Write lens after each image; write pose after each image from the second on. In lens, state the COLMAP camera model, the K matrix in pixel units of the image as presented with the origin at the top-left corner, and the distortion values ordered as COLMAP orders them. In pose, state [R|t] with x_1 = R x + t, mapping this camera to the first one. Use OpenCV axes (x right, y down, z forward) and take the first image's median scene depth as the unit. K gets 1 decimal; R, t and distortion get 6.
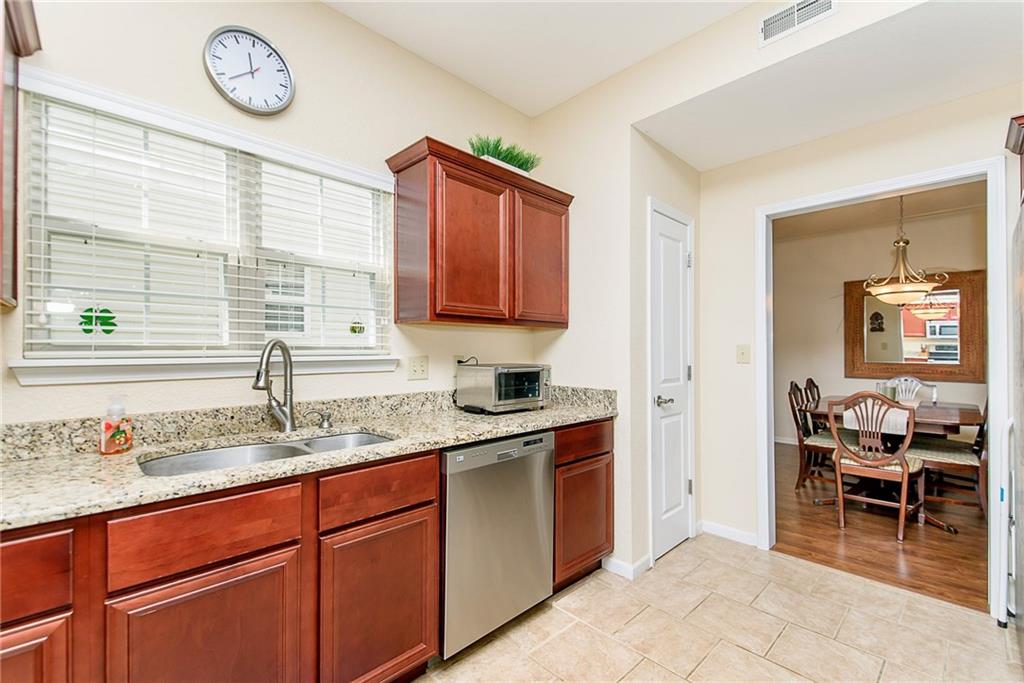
lens RADIAL K [[446.4, 0, 513.9], [0, 446.4, 345.8], [0, 0, 1]] dist [0.014158, -0.008019]
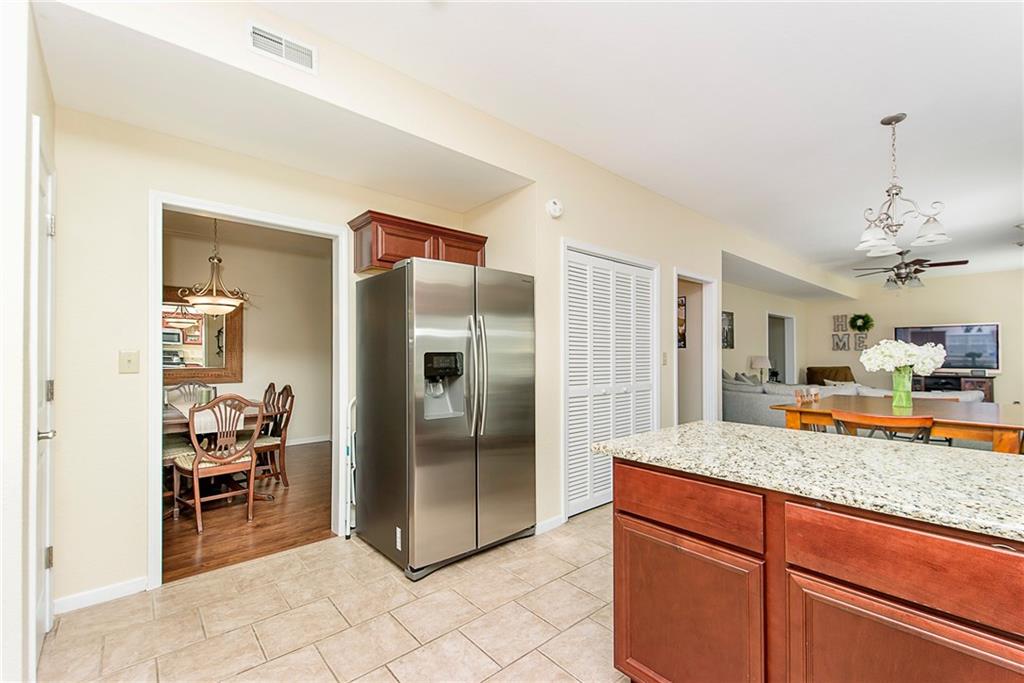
lens RADIAL K [[446.4, 0, 529.0], [0, 446.4, 352.9], [0, 0, 1]] dist [0.014158, -0.008019]
pose [[0.012462, 0.001437, 0.999921, -0.296672], [0.000281, 0.999999, -0.001440, 0.003035], [-0.999922, 0.000299, 0.012461, 0.269440]]
